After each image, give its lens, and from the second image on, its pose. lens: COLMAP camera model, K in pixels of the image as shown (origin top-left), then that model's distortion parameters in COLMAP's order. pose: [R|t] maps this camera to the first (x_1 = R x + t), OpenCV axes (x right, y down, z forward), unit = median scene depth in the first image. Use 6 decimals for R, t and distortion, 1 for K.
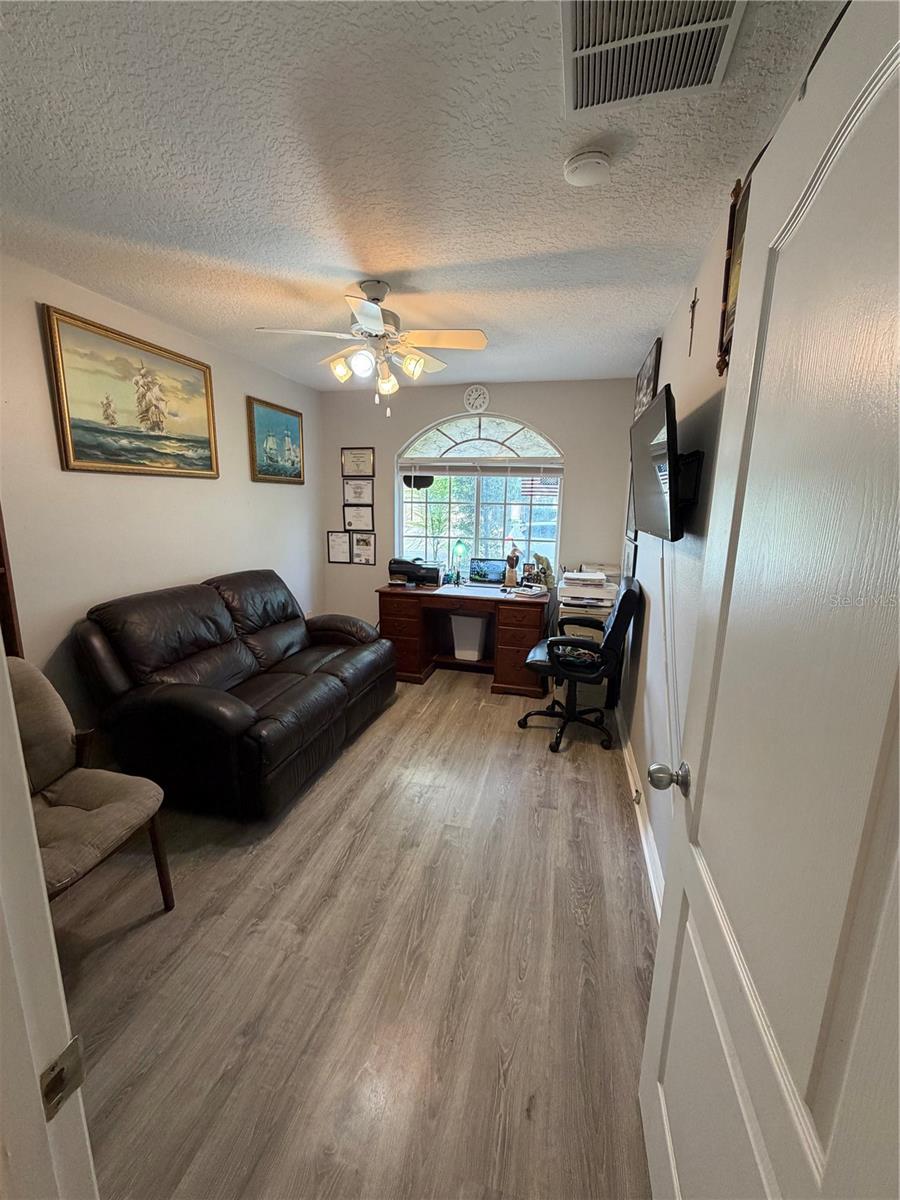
lens RADIAL K [[478.0, 0, 451.4], [0, 478.0, 597.2], [0, 0, 1]] dist [-0.000477, 0.000007]
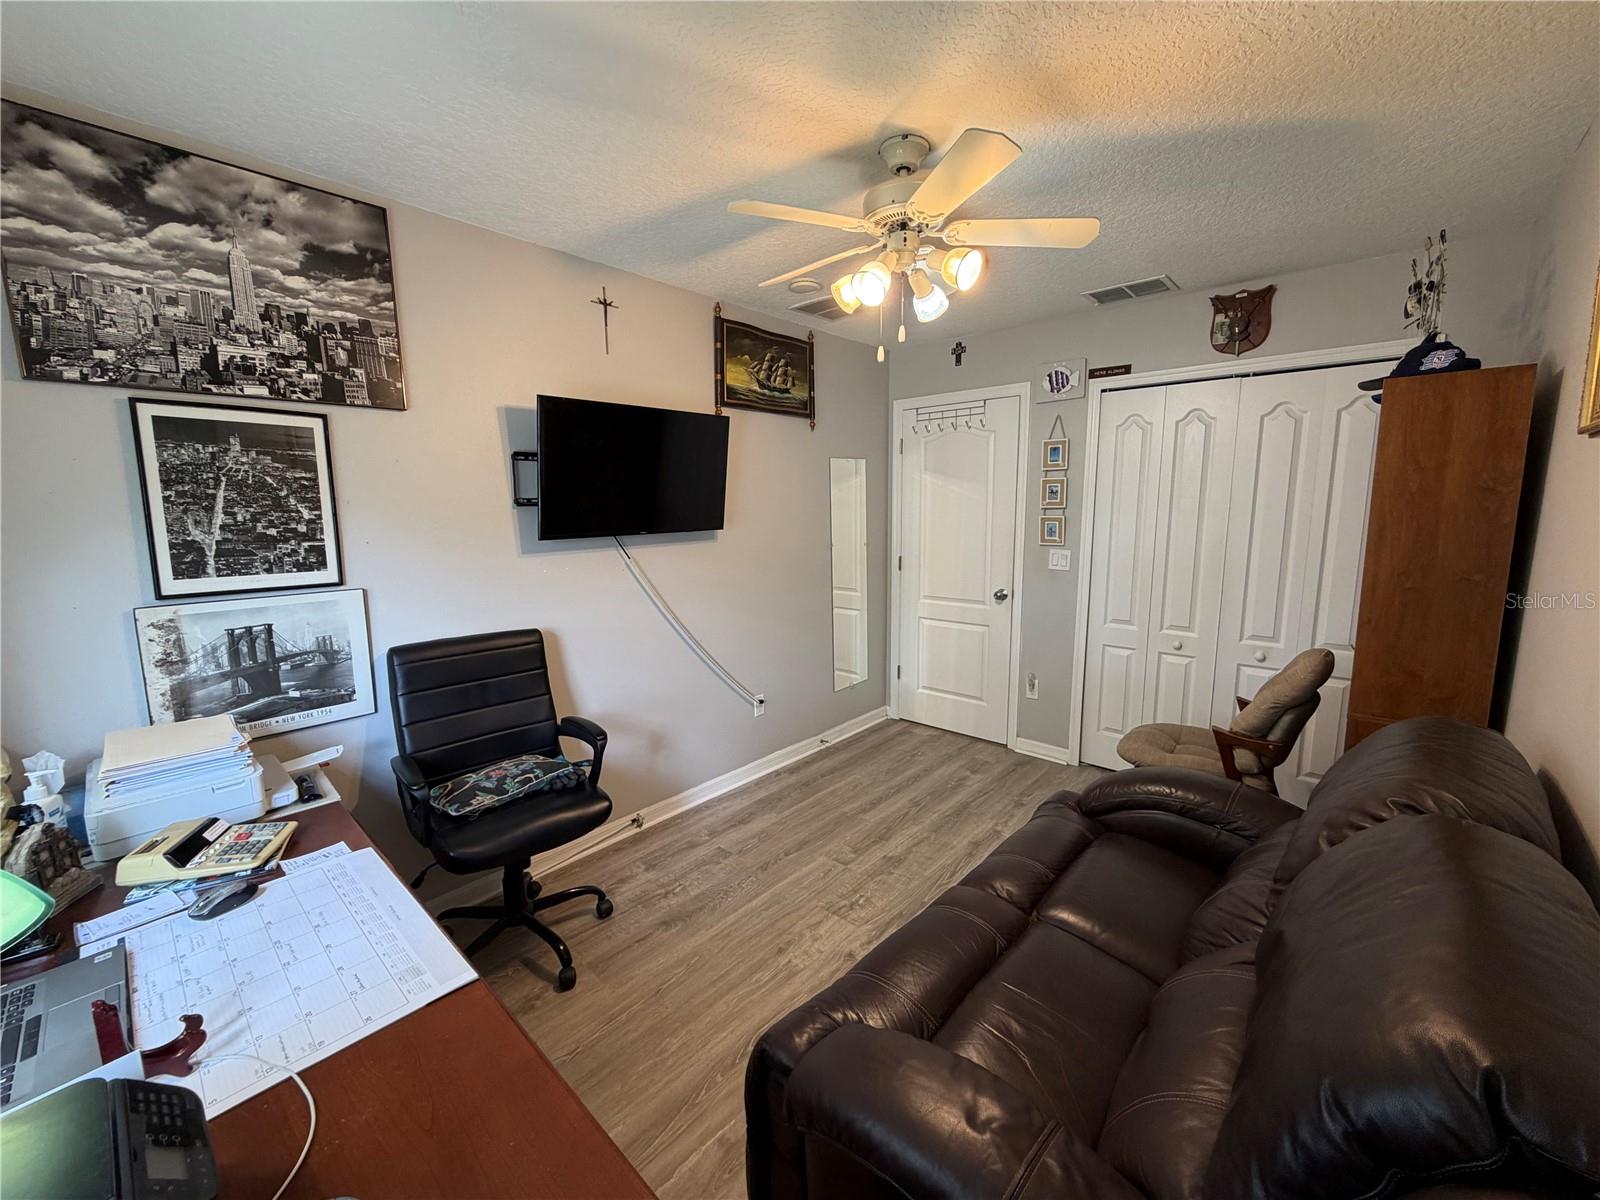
lens RADIAL K [[637.4, 0, 806.1], [0, 637.4, 599.1], [0, 0, 1]] dist [-0.000477, 0.000007]
pose [[-0.887654, -0.068973, 0.455316, -0.476053], [0.101646, 0.934990, 0.339798, -0.406693], [-0.449153, 0.347904, -0.822936, 1.954825]]
